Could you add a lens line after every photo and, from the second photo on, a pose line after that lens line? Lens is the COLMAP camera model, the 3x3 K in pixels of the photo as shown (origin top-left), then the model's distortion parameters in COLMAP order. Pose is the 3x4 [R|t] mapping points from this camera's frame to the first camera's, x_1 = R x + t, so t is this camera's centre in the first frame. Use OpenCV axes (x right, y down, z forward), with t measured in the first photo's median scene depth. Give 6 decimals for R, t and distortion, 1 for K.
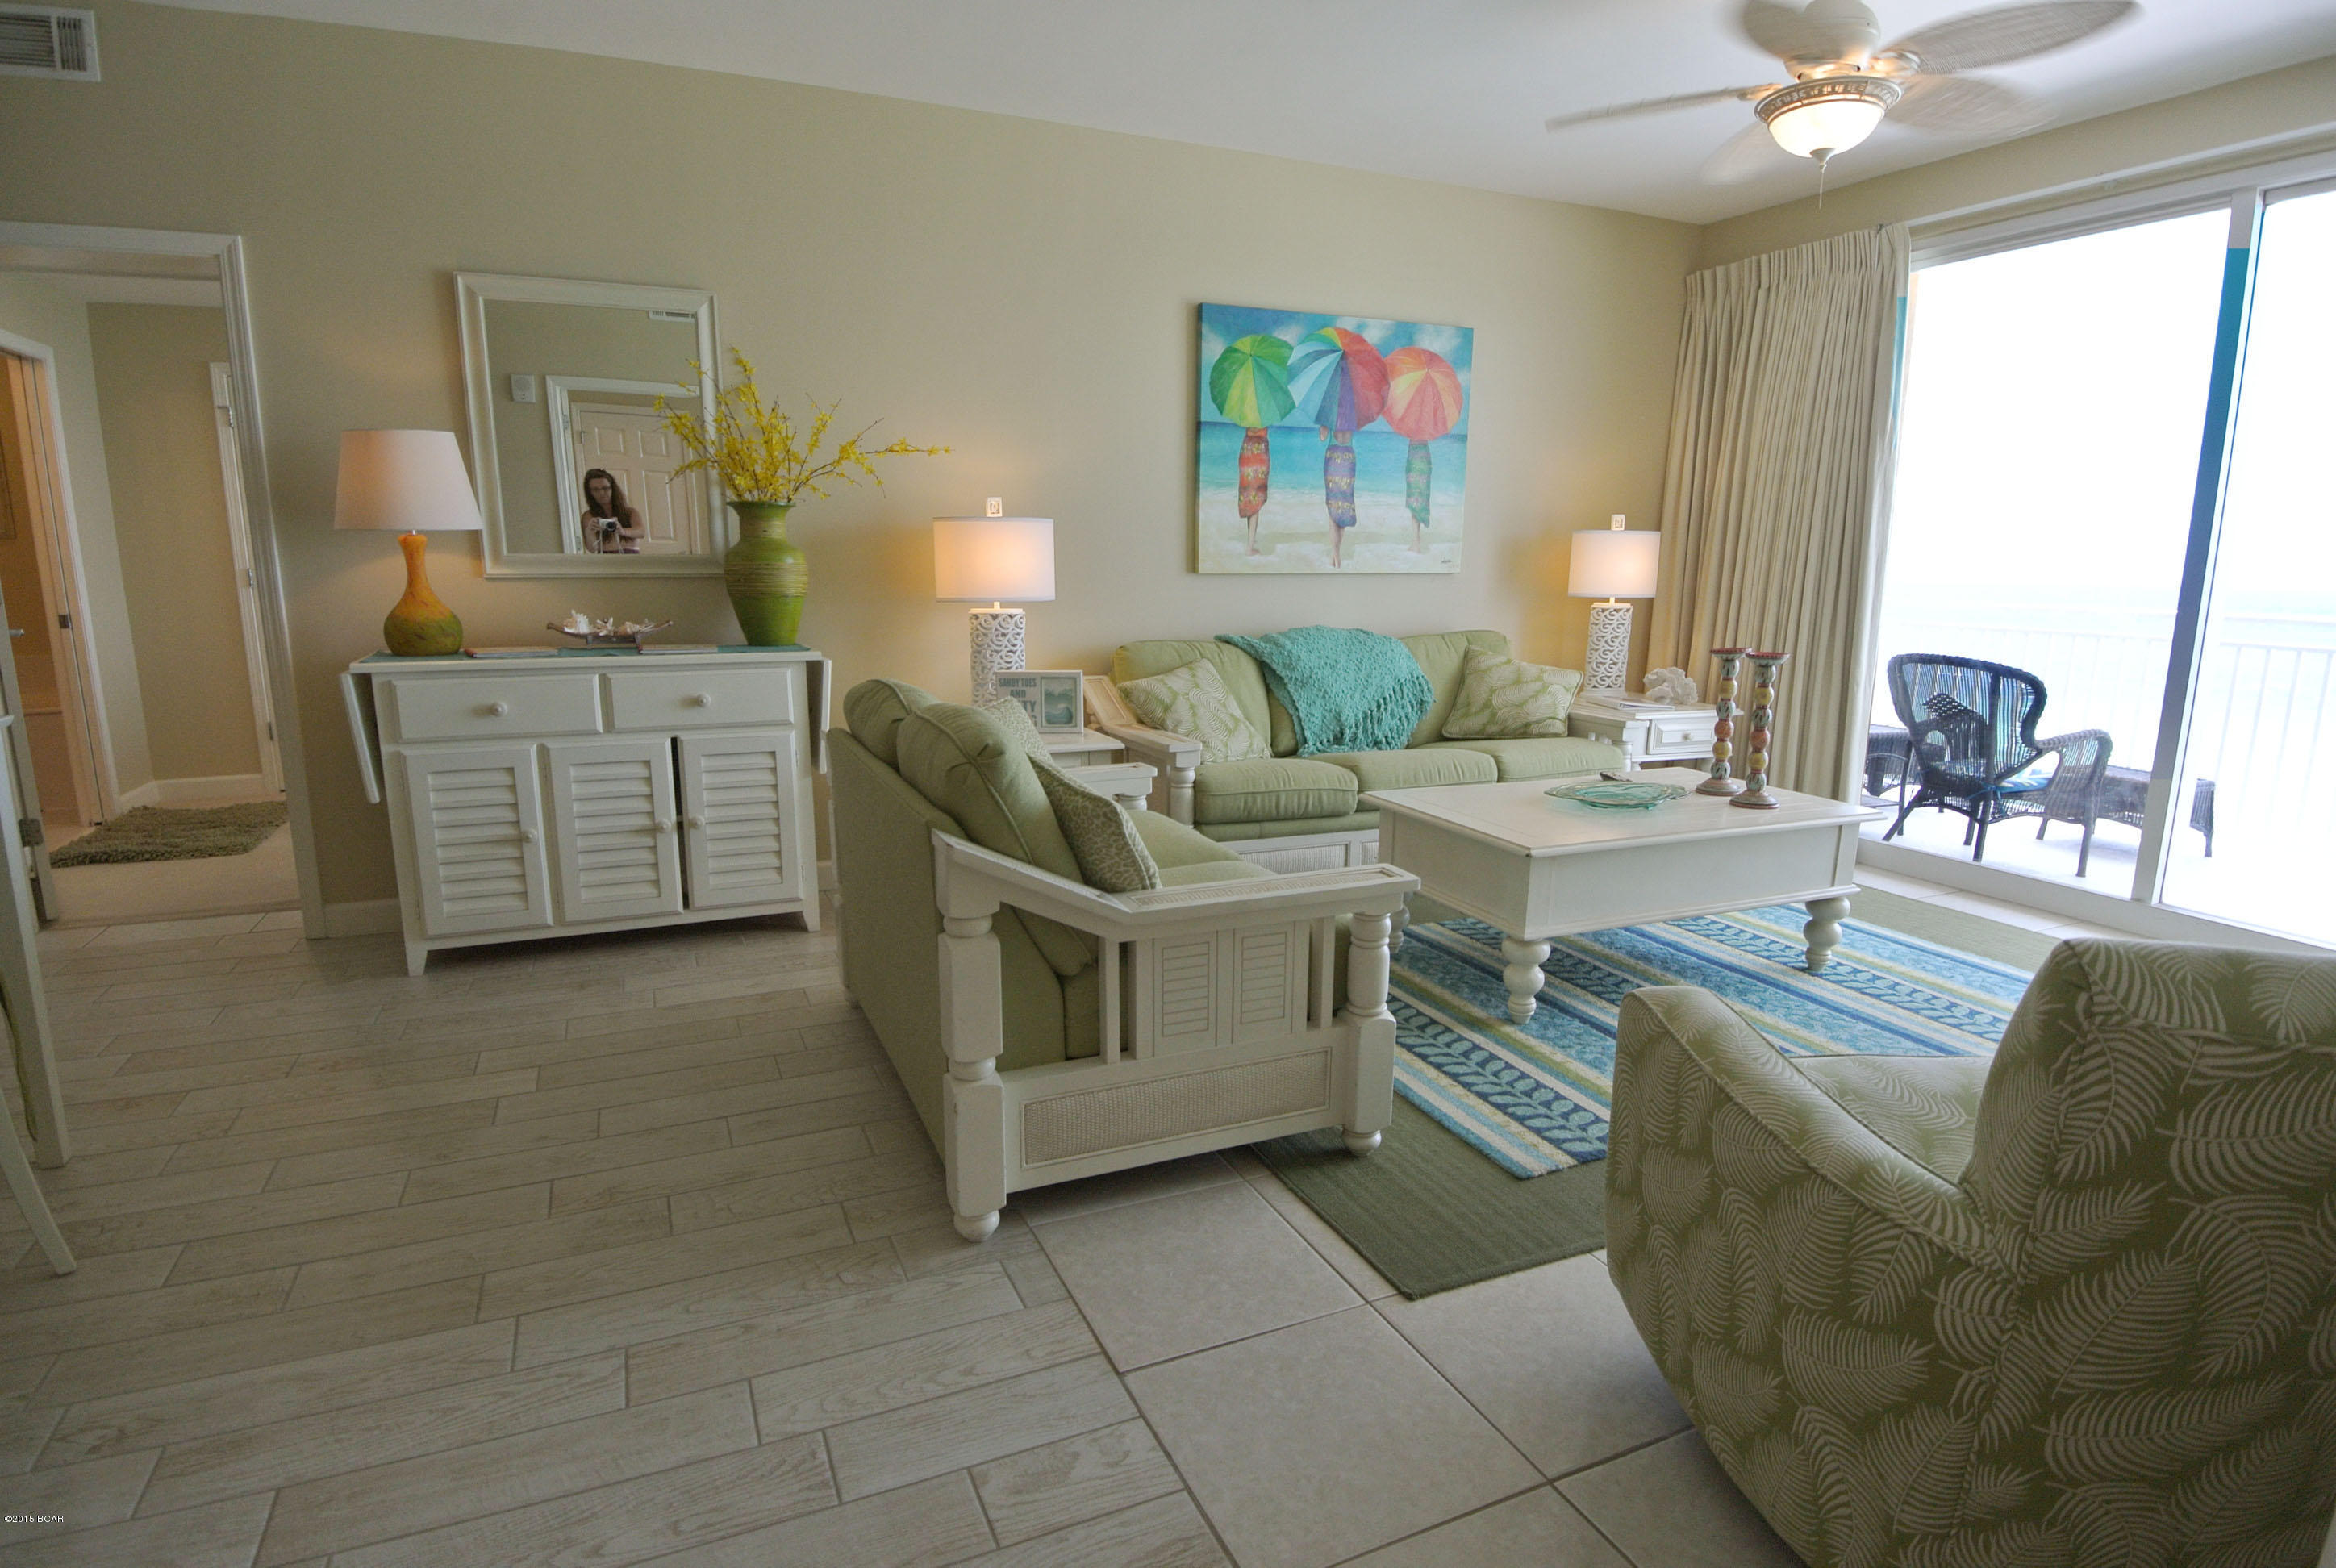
lens RADIAL K [[1249.5, 0, 1169.0], [0, 1249.5, 791.1], [0, 0, 1]] dist [-0.006405, -0.007705]
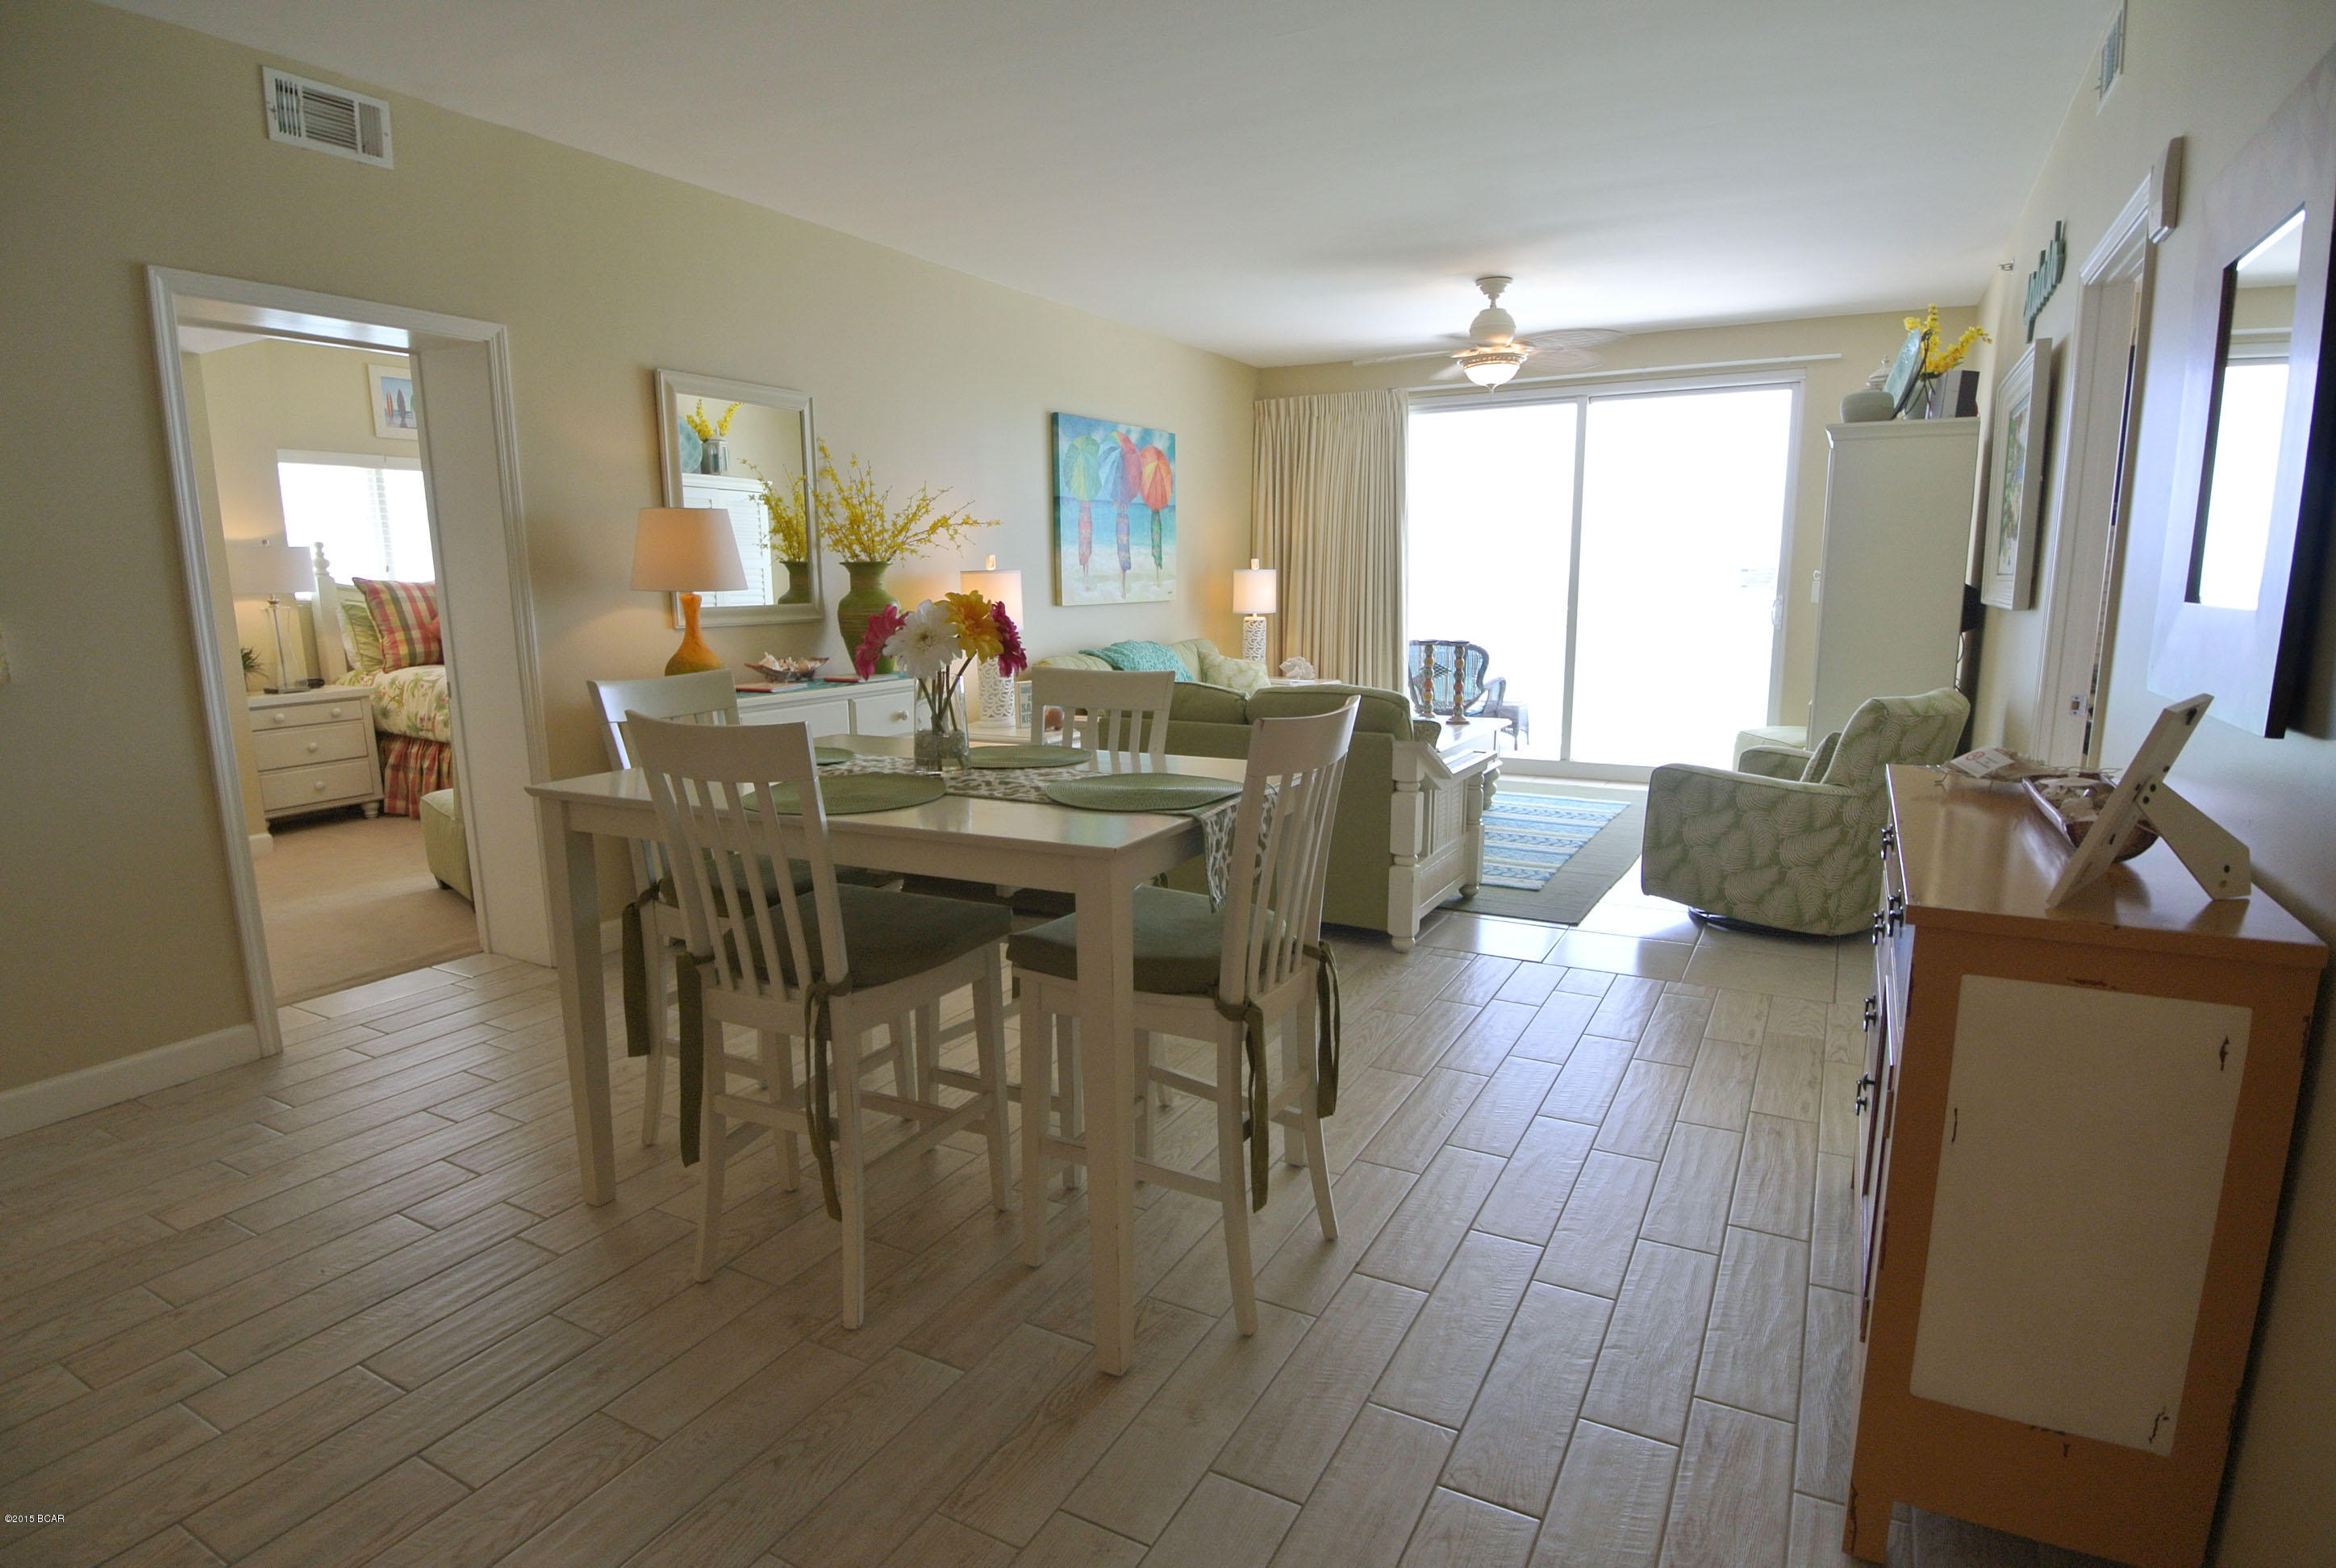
lens RADIAL K [[1249.5, 0, 1175.6], [0, 1249.5, 782.9], [0, 0, 1]] dist [-0.006405, -0.007705]
pose [[0.804063, -0.114913, 0.583333, -0.691850], [0.128294, 0.991564, 0.018492, 0.008924], [-0.580537, 0.059970, 0.812022, -0.174846]]
